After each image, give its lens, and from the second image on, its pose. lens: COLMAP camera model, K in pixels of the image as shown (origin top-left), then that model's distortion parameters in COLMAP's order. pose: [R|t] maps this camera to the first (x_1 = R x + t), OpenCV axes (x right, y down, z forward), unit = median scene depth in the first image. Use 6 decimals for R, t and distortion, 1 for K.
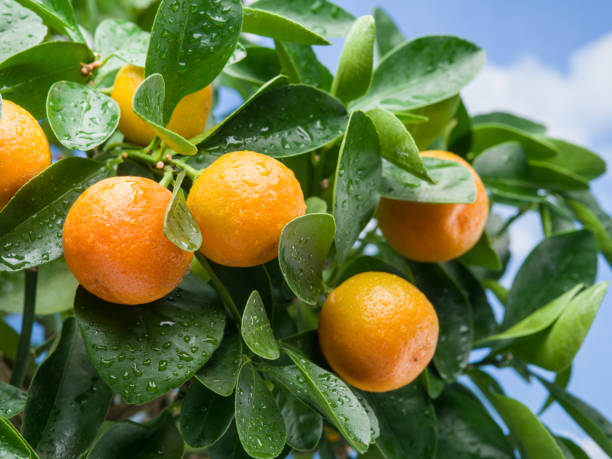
lens RADIAL K [[2453.9, 0, 309.3], [0, 2453.9, 225.8], [0, 0, 1]] dist [0.107306, 0.000000]
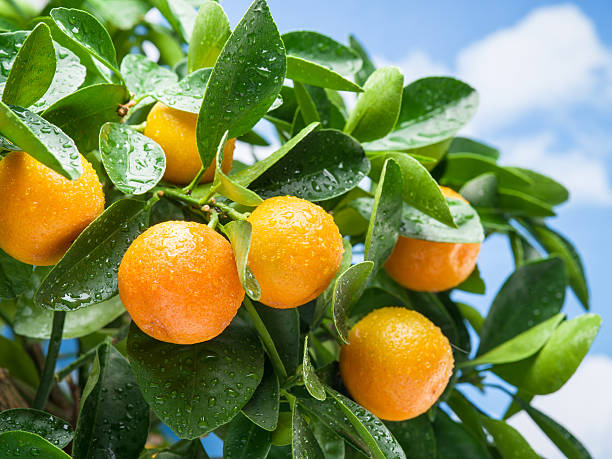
lens RADIAL K [[2453.9, 0, 311.3], [0, 2453.9, 229.9], [0, 0, 1]] dist [0.107306, 0.000000]
pose [[0.987749, 0.016283, 0.155201, -0.176110], [-0.024180, 0.998500, 0.049129, -0.066949], [-0.154169, -0.052280, 0.986660, -0.038148]]
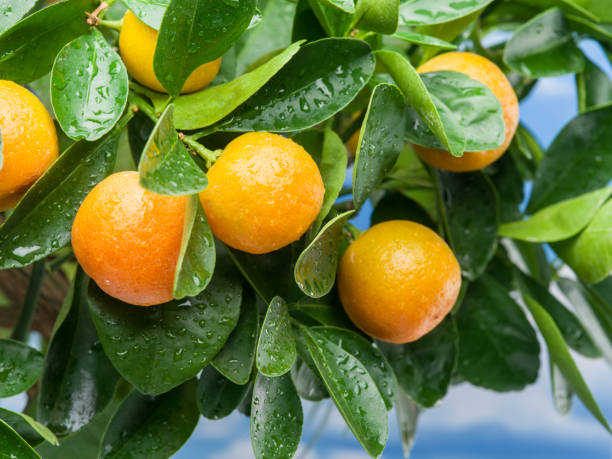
lens RADIAL K [[2453.9, 0, 302.4], [0, 2453.9, 271.2], [0, 0, 1]] dist [0.107306, 0.000000]
pose [[0.999707, 0.010082, -0.022014, 0.011288], [-0.000414, 0.916177, 0.400774, -0.357572], [0.024209, -0.400647, 0.915913, 0.107364]]
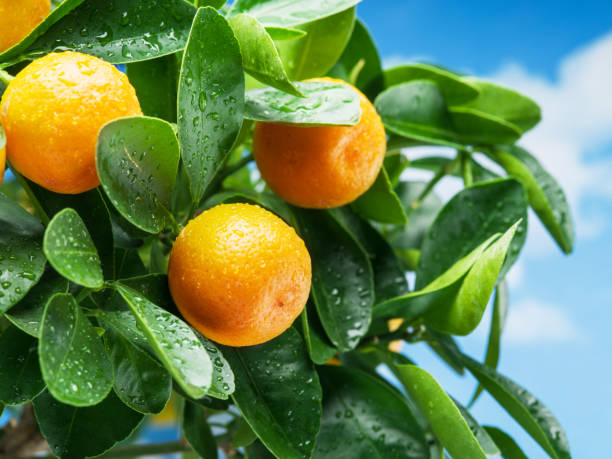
lens RADIAL K [[2453.9, 0, 299.8], [0, 2453.9, 234.1], [0, 0, 1]] dist [0.107306, 0.000000]
pose [[0.997960, -0.014385, -0.062208, 0.102446], [0.009095, 0.996381, -0.084509, 0.101997], [0.063199, 0.083771, 0.994479, 0.168847]]
